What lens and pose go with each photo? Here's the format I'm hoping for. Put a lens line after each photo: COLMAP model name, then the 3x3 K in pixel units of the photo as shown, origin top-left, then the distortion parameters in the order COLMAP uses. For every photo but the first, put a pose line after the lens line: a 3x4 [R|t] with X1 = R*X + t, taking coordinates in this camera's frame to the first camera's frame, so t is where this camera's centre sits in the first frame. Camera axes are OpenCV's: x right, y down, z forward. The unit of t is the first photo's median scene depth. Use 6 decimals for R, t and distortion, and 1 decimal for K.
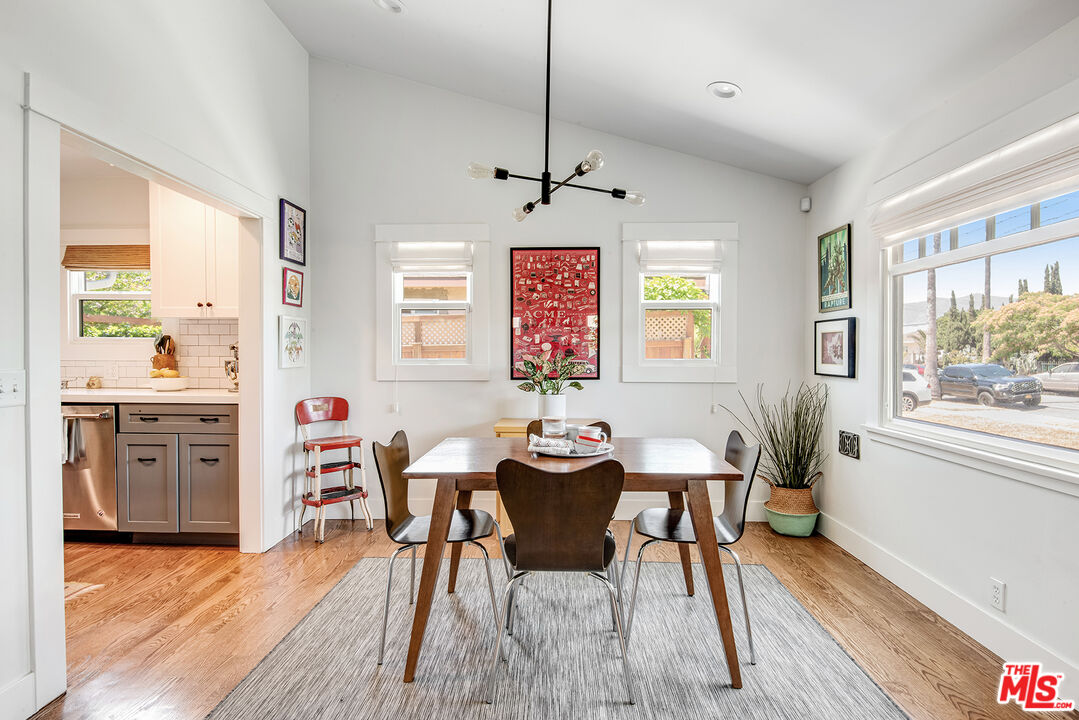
lens RADIAL K [[520.5, 0, 539.5], [0, 520.5, 360.0], [0, 0, 1]] dist [-0.041336, -0.000421]
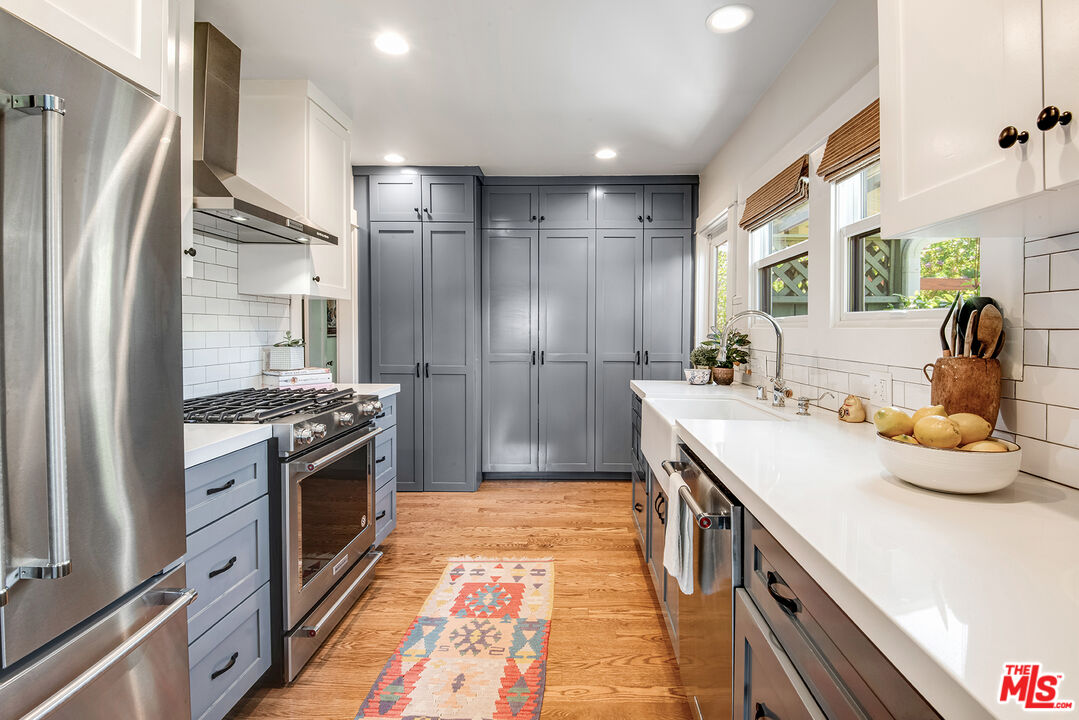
lens RADIAL K [[520.5, 0, 539.5], [0, 520.5, 360.0], [0, 0, 1]] dist [-0.041336, -0.000421]
pose [[-0.039877, 0.059586, -0.997426, -0.359695], [-0.009449, 0.998153, 0.060007, -0.022193], [0.999160, 0.011818, -0.039240, 0.652289]]
